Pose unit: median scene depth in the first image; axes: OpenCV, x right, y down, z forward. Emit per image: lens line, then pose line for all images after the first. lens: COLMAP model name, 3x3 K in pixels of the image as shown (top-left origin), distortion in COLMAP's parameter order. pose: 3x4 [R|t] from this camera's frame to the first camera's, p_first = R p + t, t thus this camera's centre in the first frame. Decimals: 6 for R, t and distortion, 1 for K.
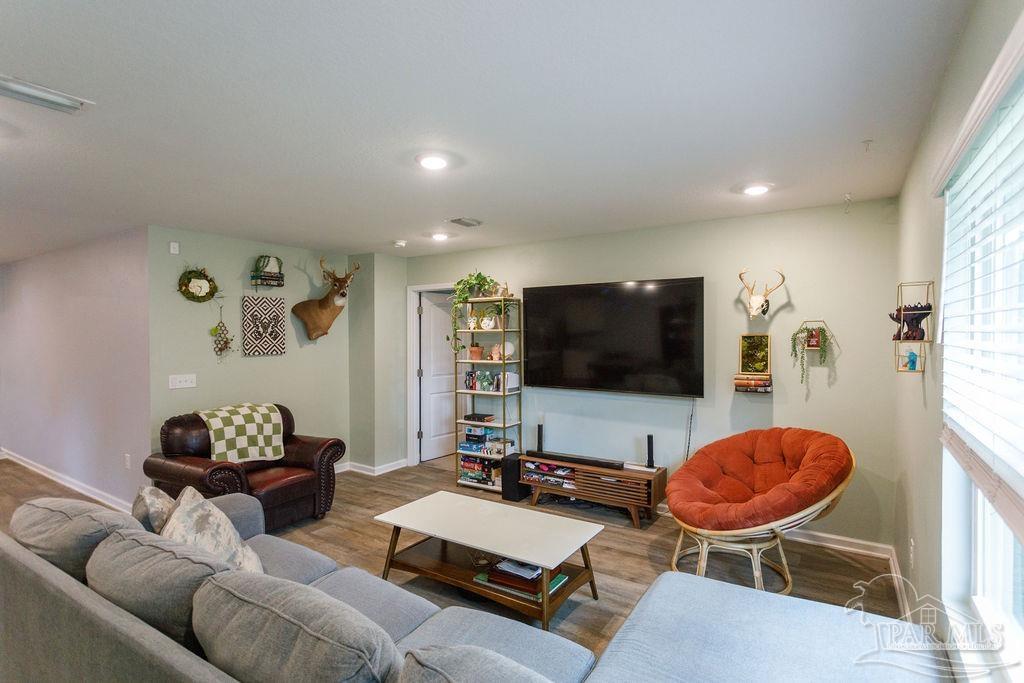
lens RADIAL K [[496.3, 0, 509.8], [0, 496.3, 336.6], [0, 0, 1]] dist [0.000137, -0.000469]
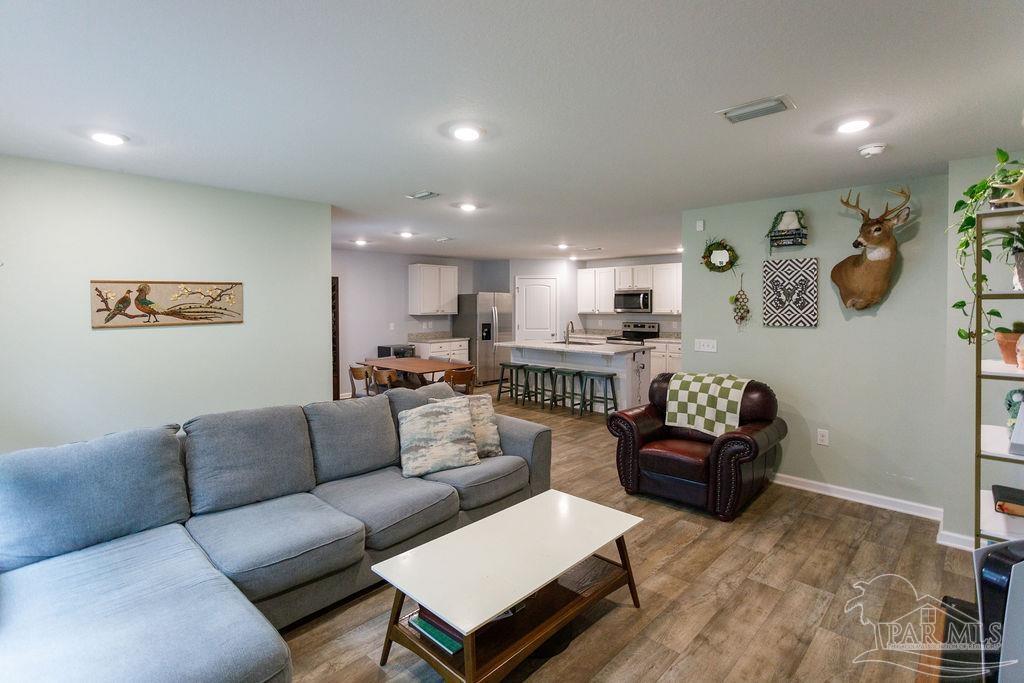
lens RADIAL K [[496.3, 0, 511.3], [0, 496.3, 306.9], [0, 0, 1]] dist [0.000137, -0.000469]
pose [[-0.176797, 0.010656, -0.984190, 0.447987], [-0.001810, 0.999936, 0.011152, -0.005860], [0.984246, 0.003753, -0.176767, 0.691318]]
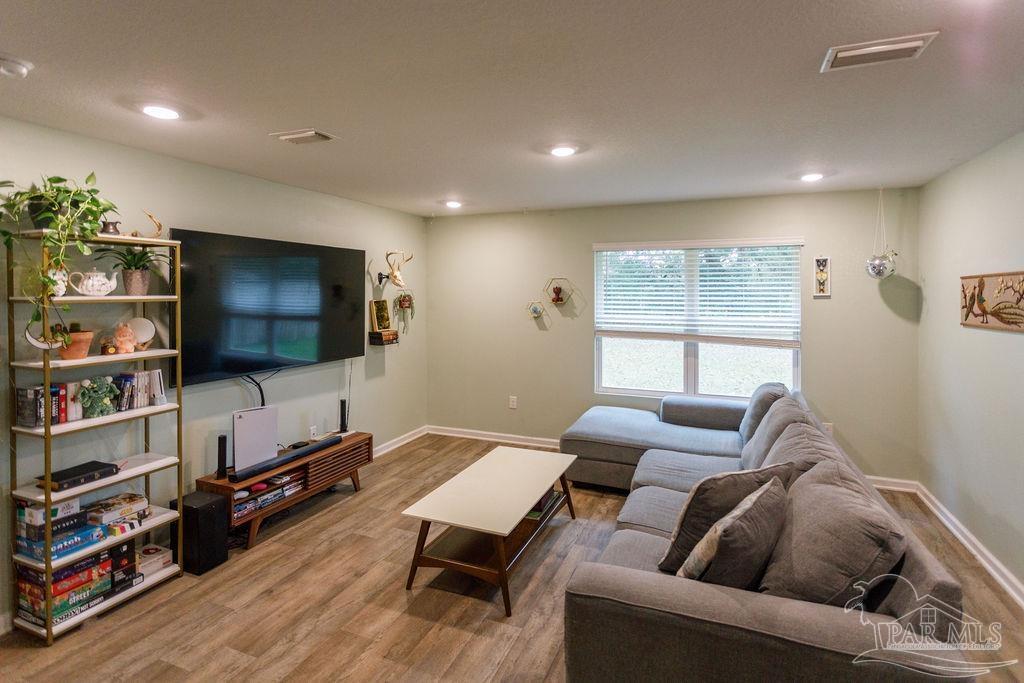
lens RADIAL K [[496.3, 0, 530.7], [0, 496.3, 296.9], [0, 0, 1]] dist [0.000137, -0.000469]
pose [[-0.205266, -0.005845, 0.978689, -0.672361], [0.006238, 0.999954, 0.007281, -0.014783], [-0.978686, 0.007600, -0.205220, 0.707296]]
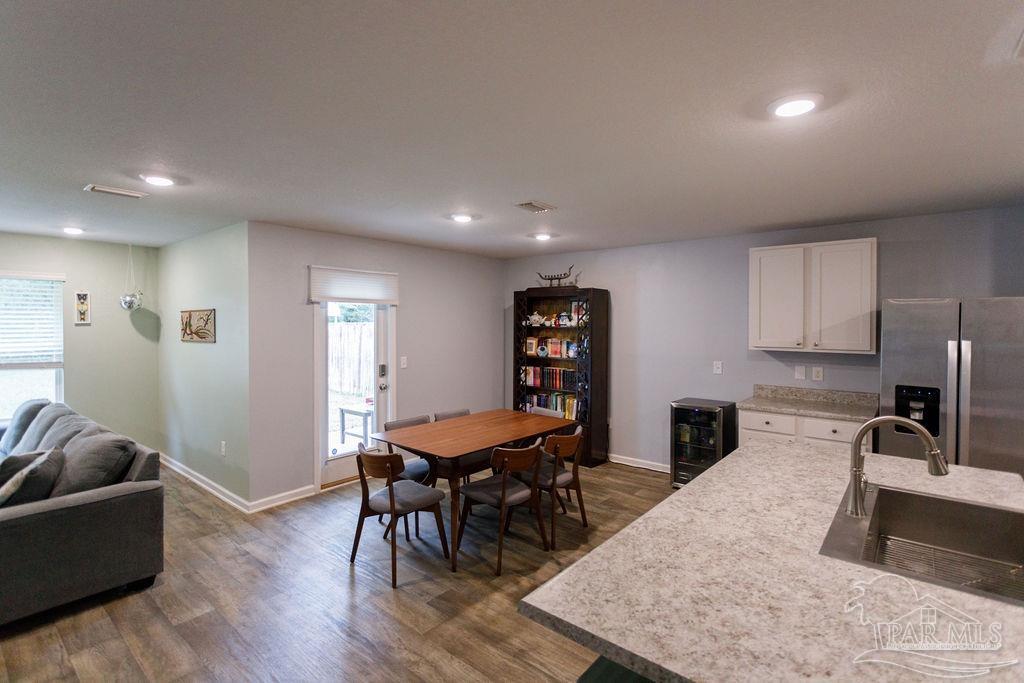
lens RADIAL K [[496.3, 0, 509.0], [0, 496.3, 325.0], [0, 0, 1]] dist [0.000137, -0.000469]
pose [[-0.993168, 0.001809, 0.116676, -0.980000], [0.003392, 0.999905, 0.013366, -0.015261], [-0.116641, 0.013670, -0.993080, 1.000155]]
